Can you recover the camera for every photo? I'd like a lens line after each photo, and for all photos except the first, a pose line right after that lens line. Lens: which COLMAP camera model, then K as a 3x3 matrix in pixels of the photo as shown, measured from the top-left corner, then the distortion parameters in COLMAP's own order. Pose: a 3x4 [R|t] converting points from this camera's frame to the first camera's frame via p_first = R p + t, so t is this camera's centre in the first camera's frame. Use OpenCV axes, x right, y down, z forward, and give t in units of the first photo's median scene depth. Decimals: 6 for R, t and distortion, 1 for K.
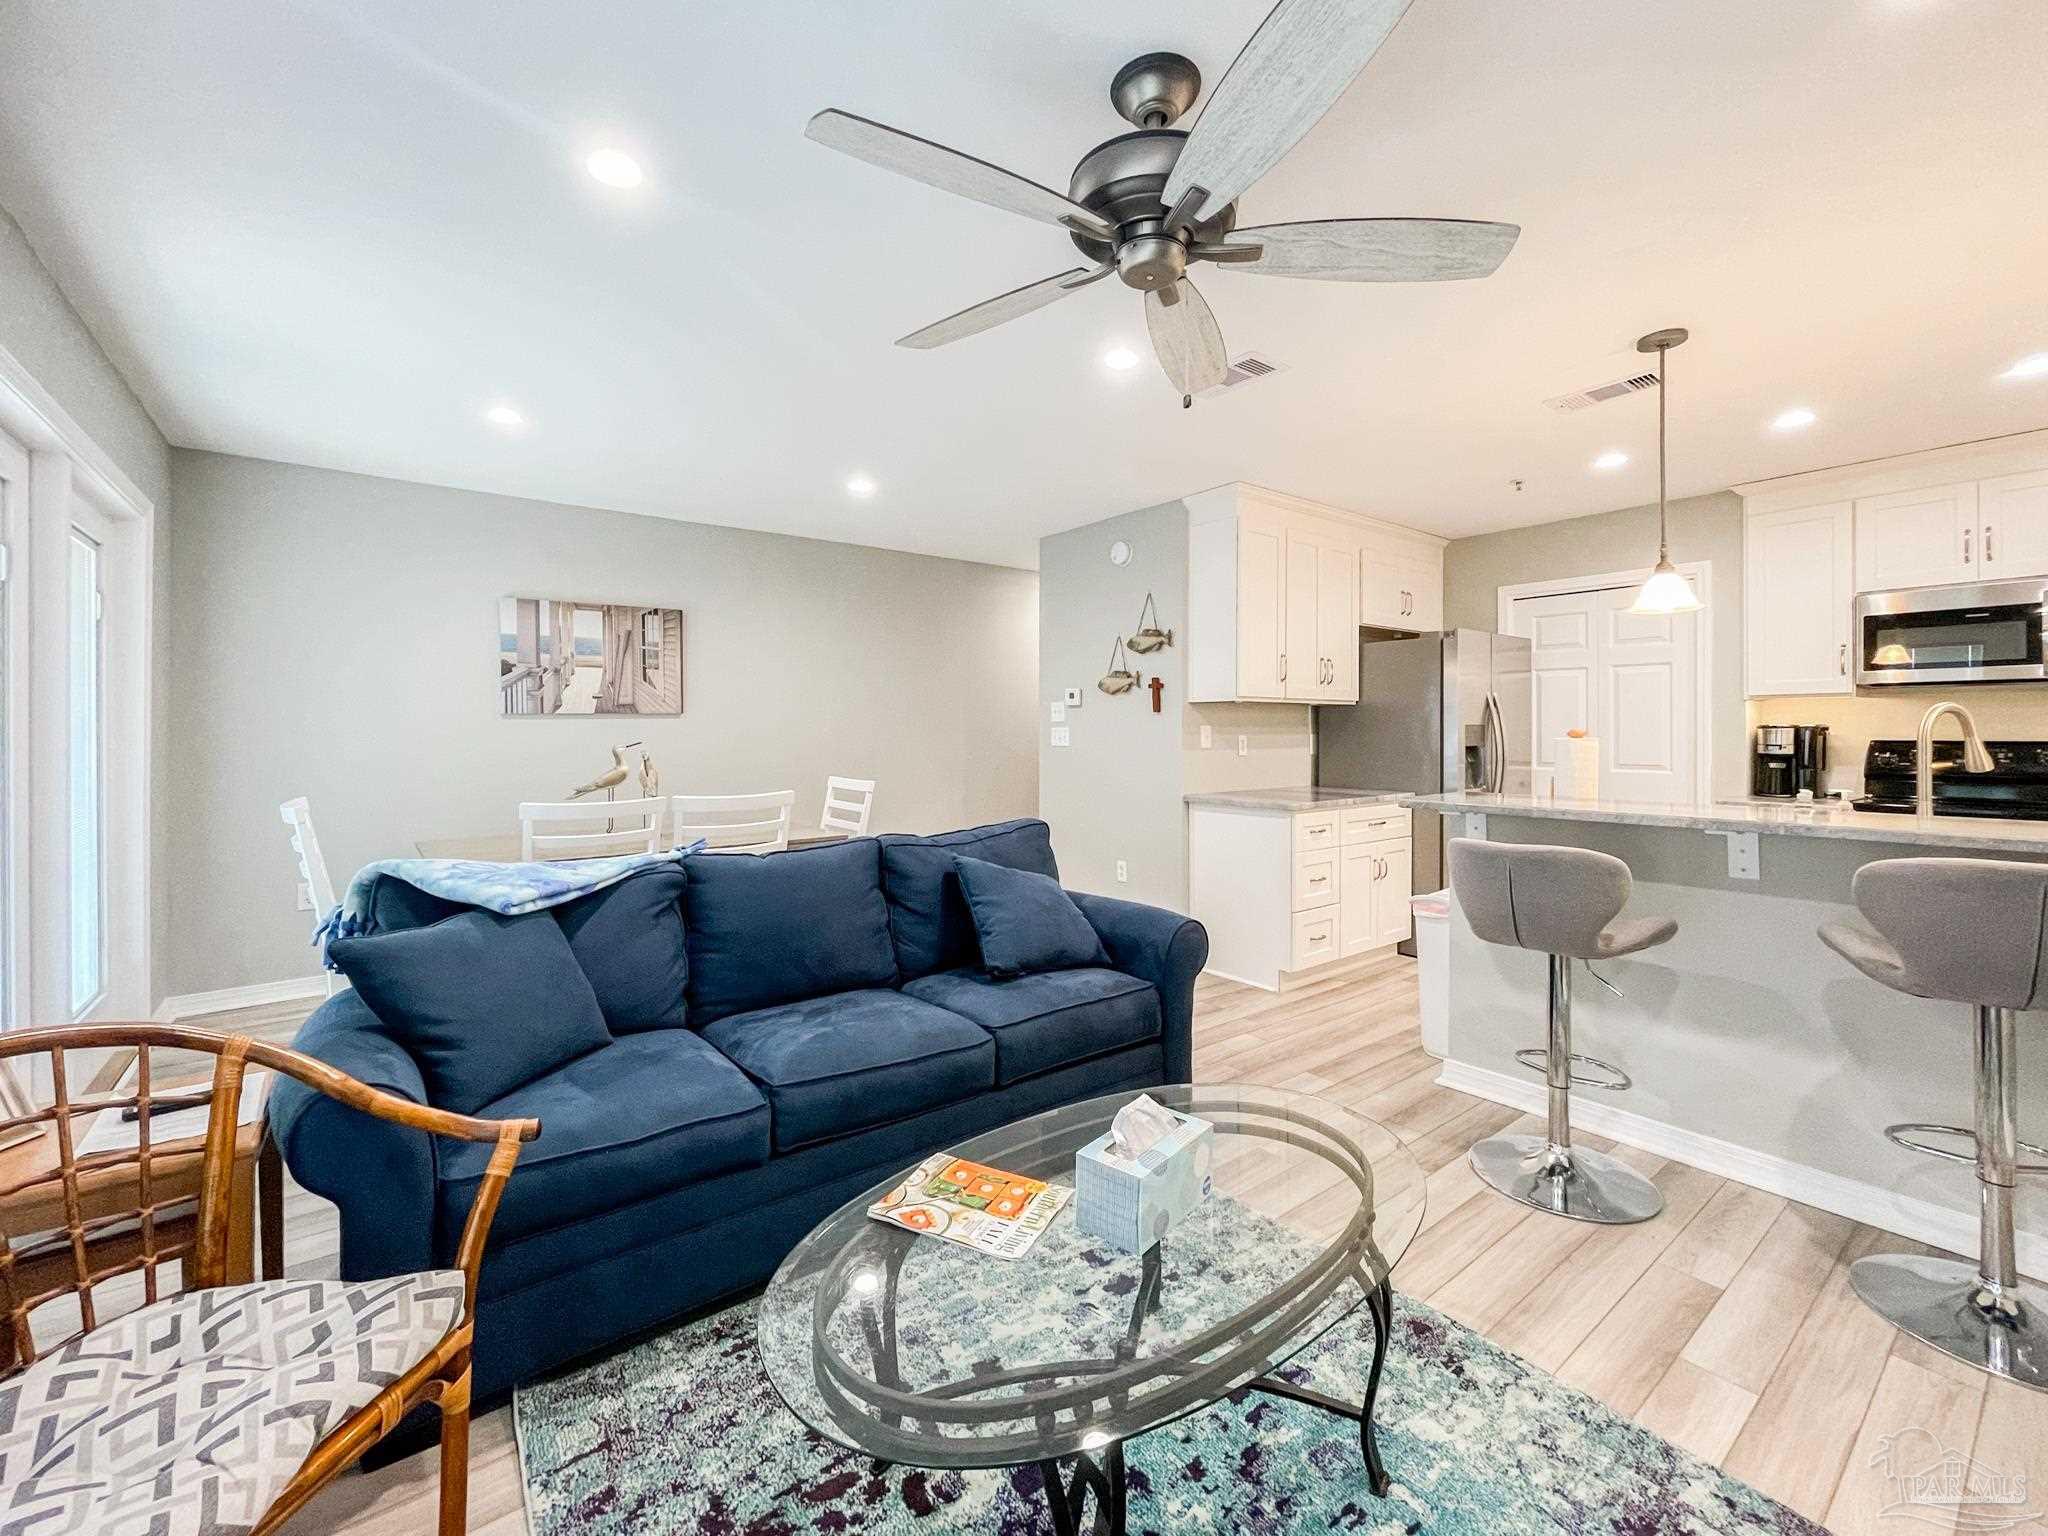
lens RADIAL K [[846.4, 0, 1019.6], [0, 846.4, 727.1], [0, 0, 1]] dist [-0.000183, 0.000117]
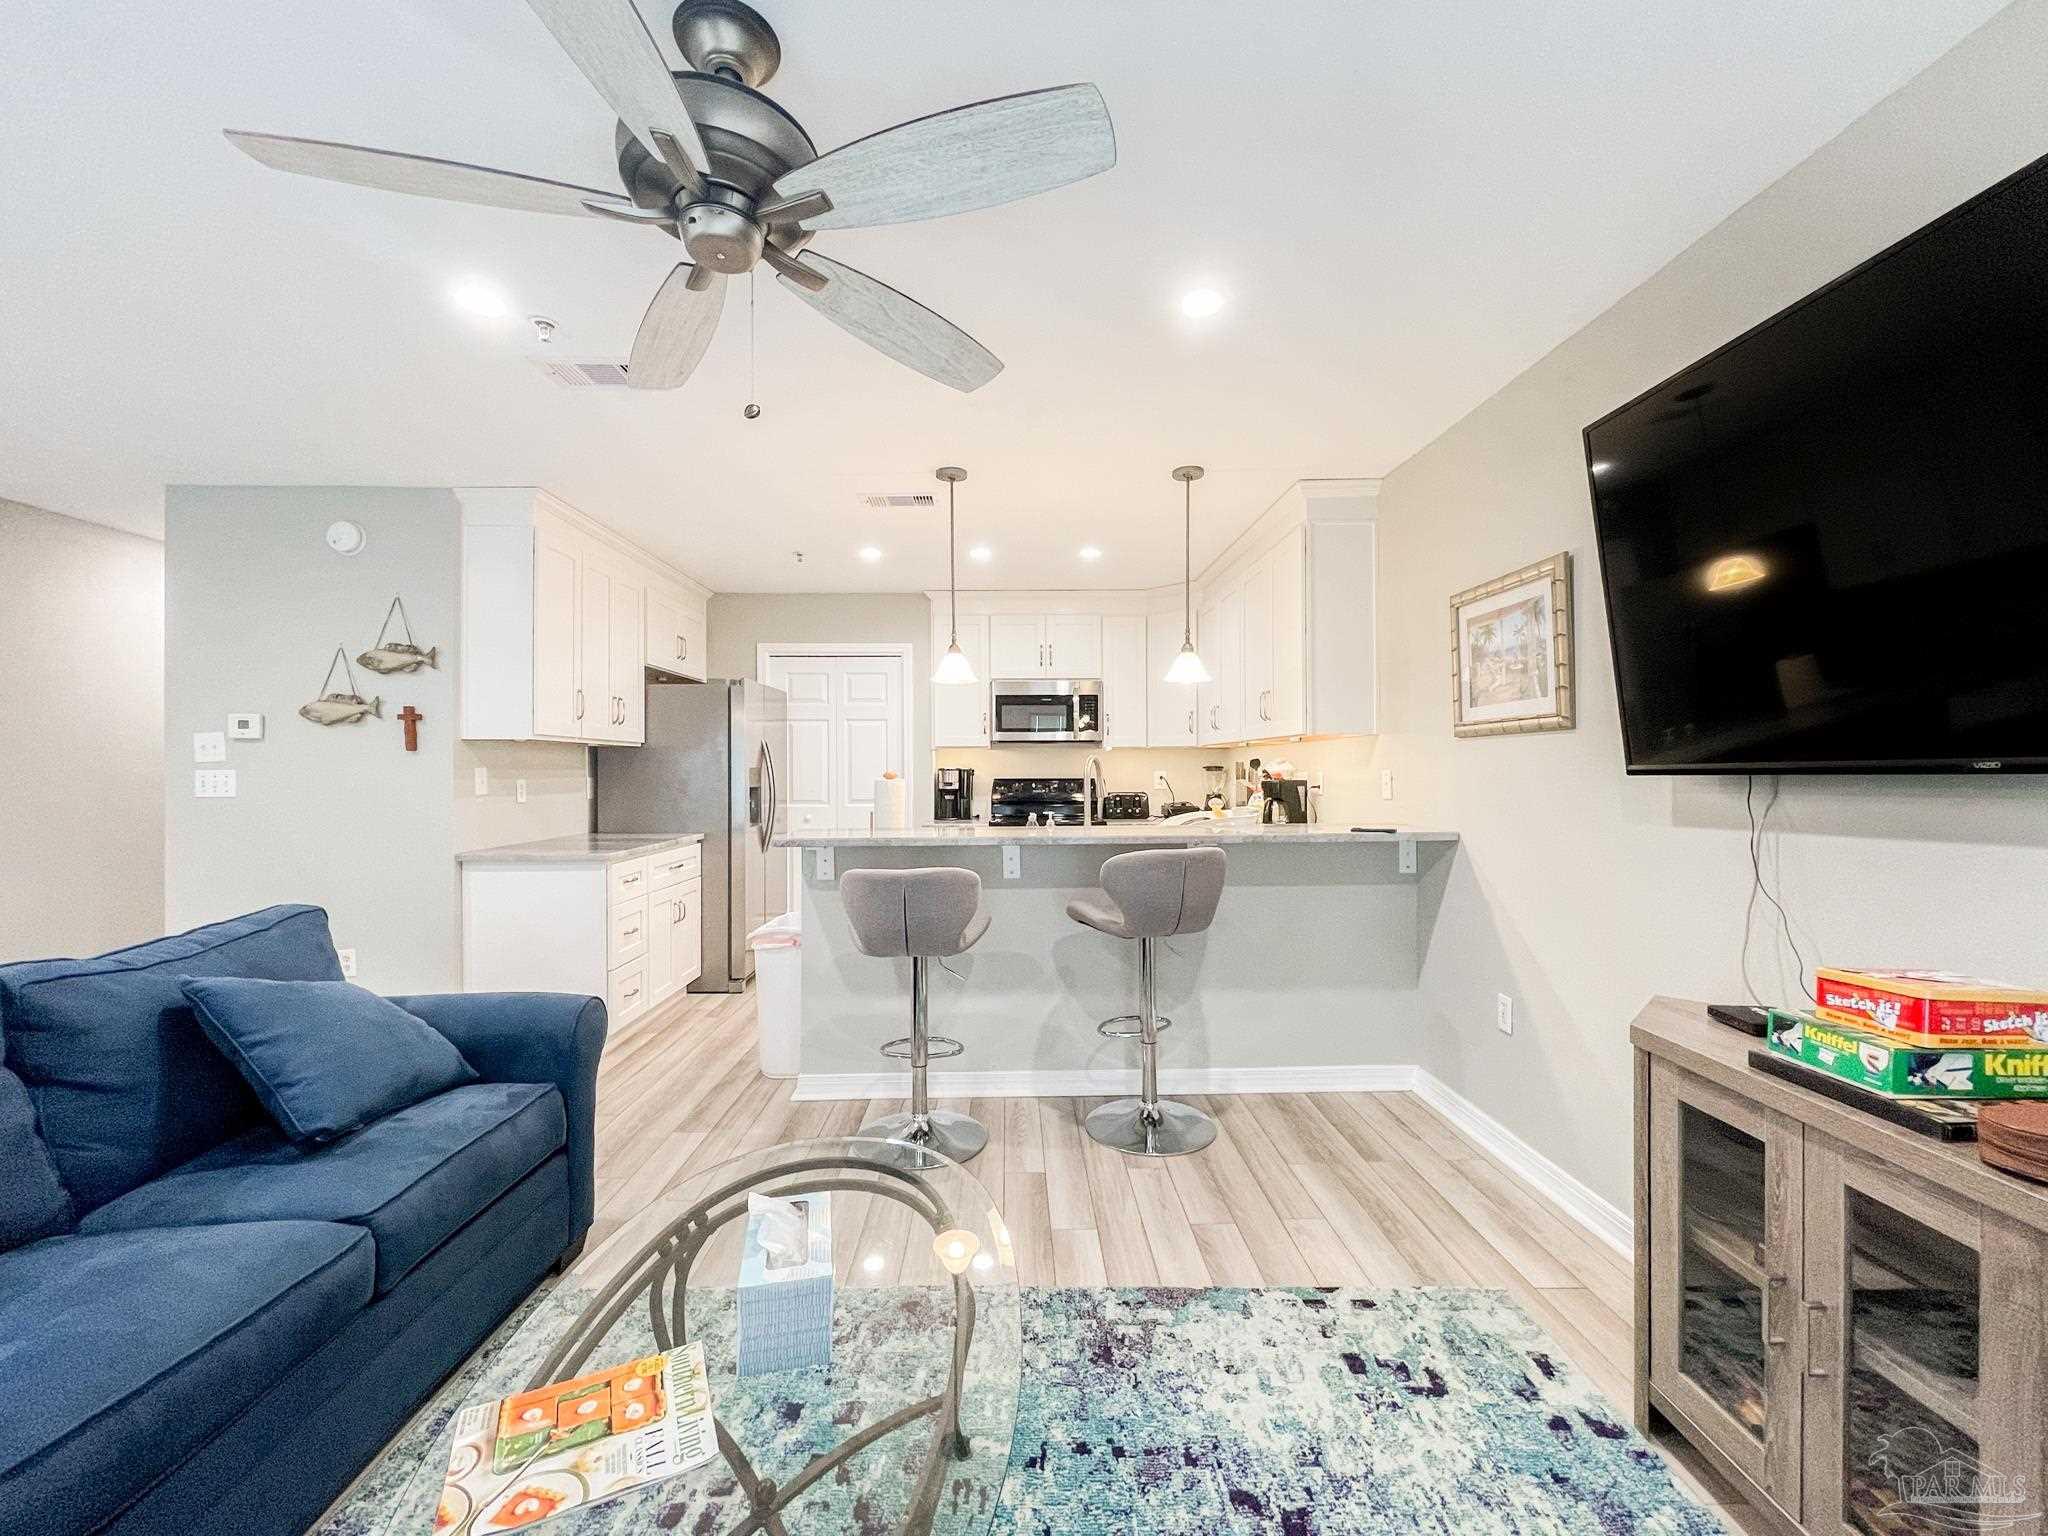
lens RADIAL K [[835.2, 0, 1024.0], [0, 835.2, 768.0], [0, 0, 1]] dist [-0.002600, 0.000016]
pose [[0.589352, 0.001048, 0.807875, -0.150134], [-0.001138, 0.999999, -0.000467, -0.002239], [-0.807875, -0.000644, 0.589353, 0.103221]]
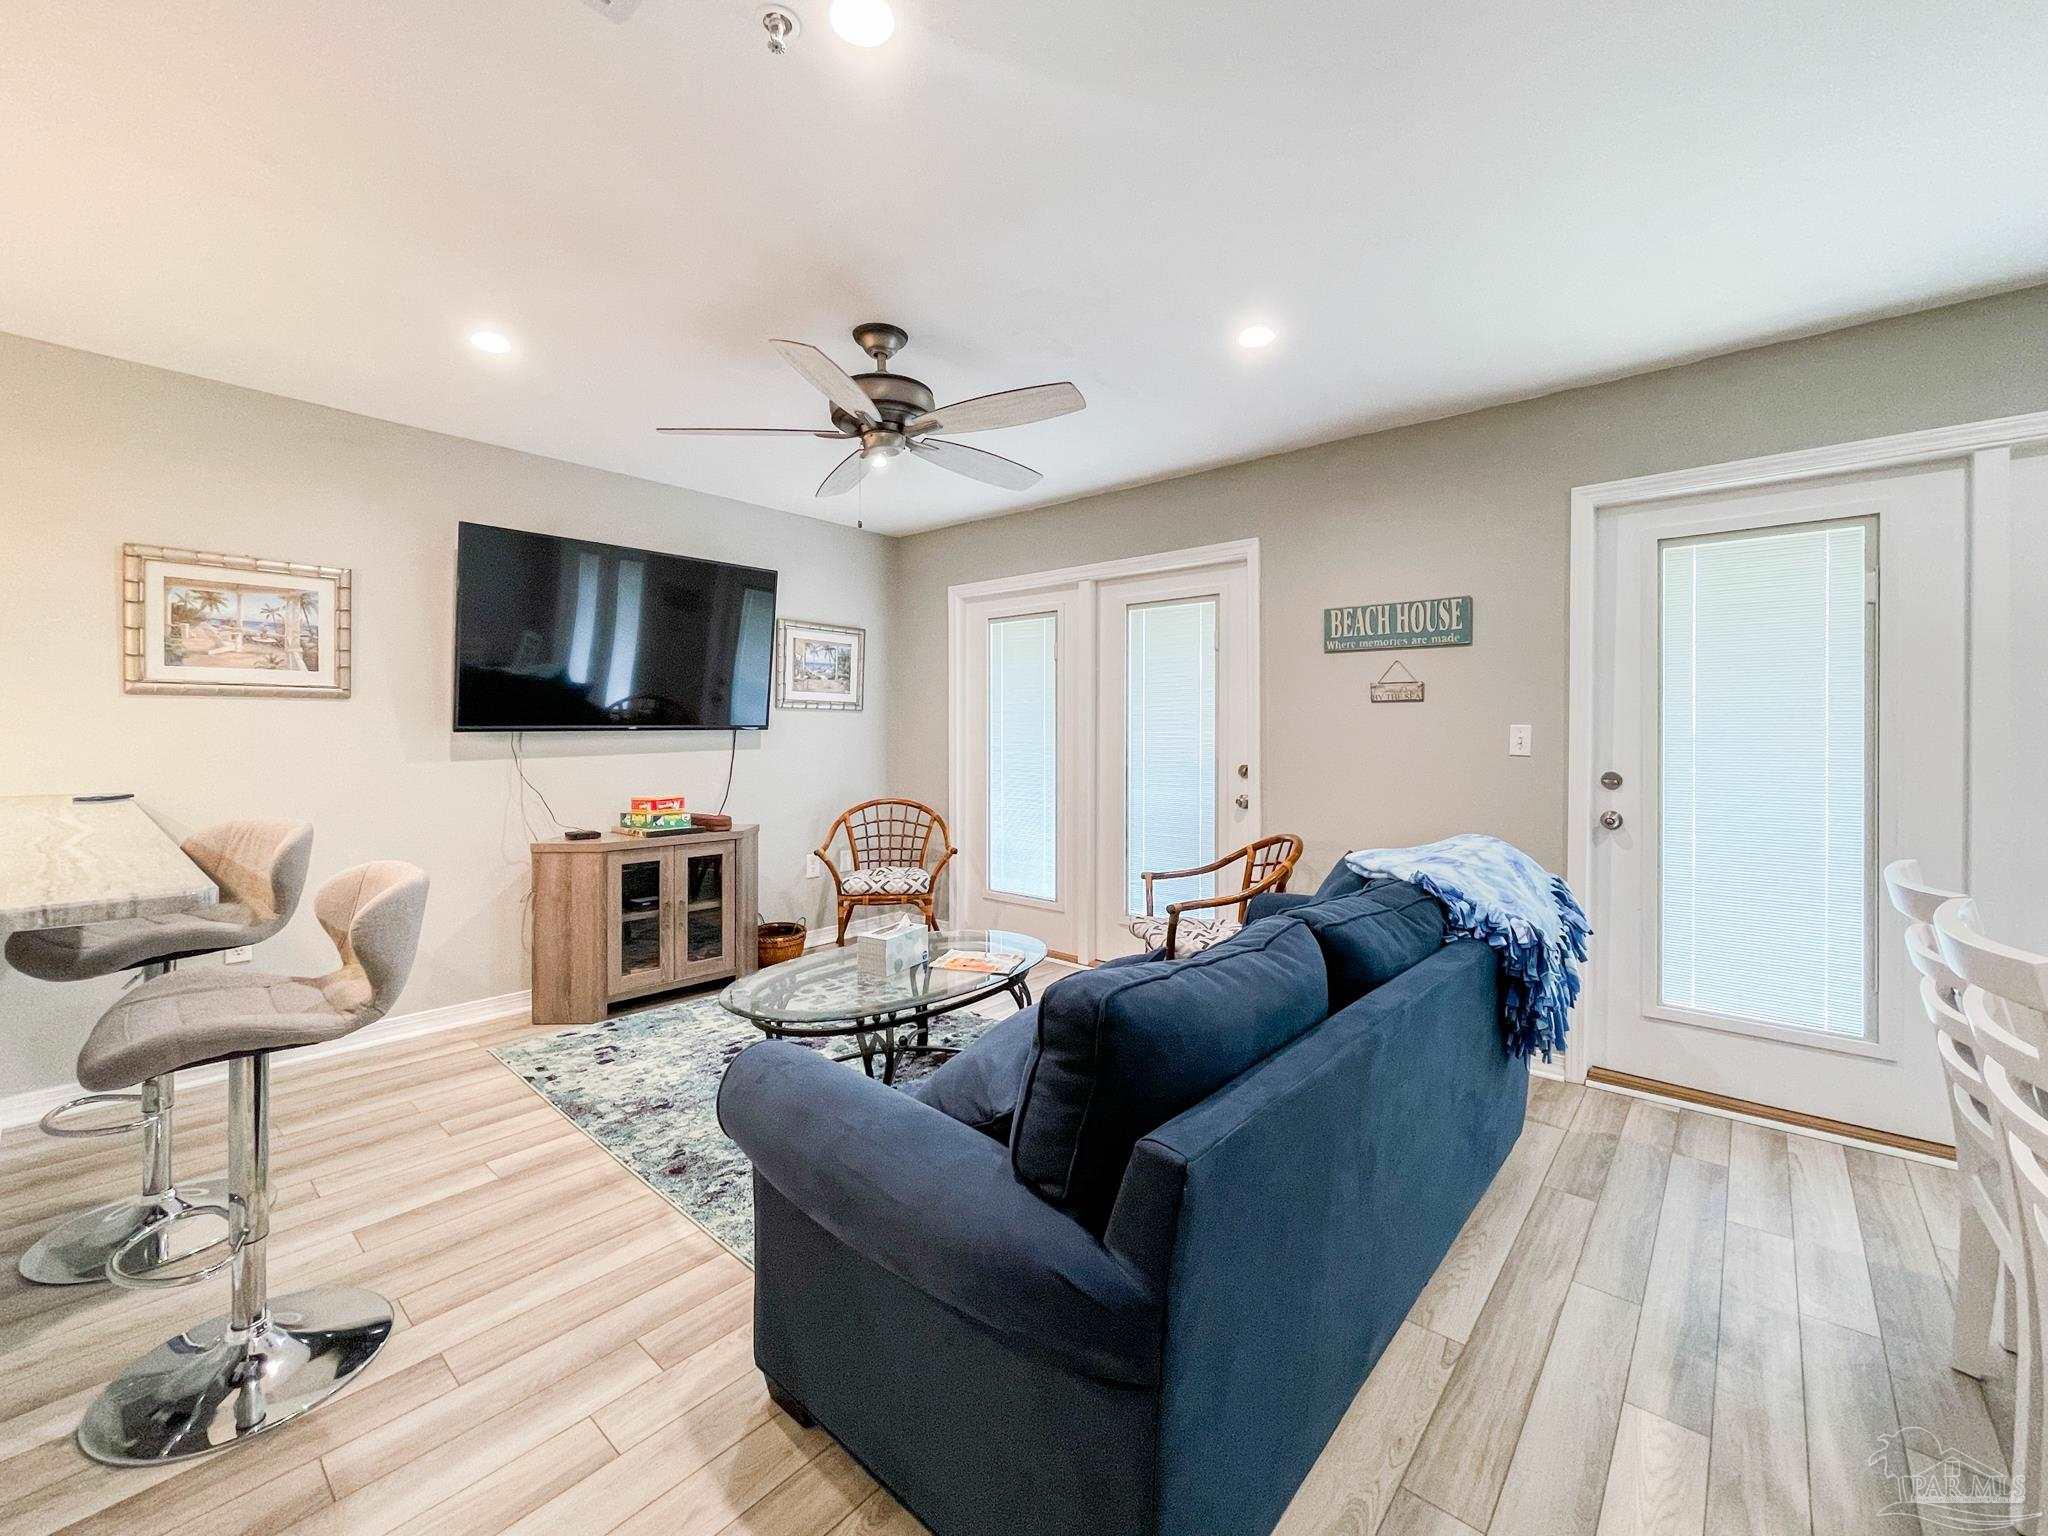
lens RADIAL K [[846.4, 0, 1019.6], [0, 846.4, 727.1], [0, 0, 1]] dist [-0.000183, 0.000117]
pose [[-0.978262, -0.002432, -0.207358, 0.100256], [-0.000522, 0.999957, -0.009267, 0.004336], [0.207372, -0.008957, -0.978221, 1.110765]]
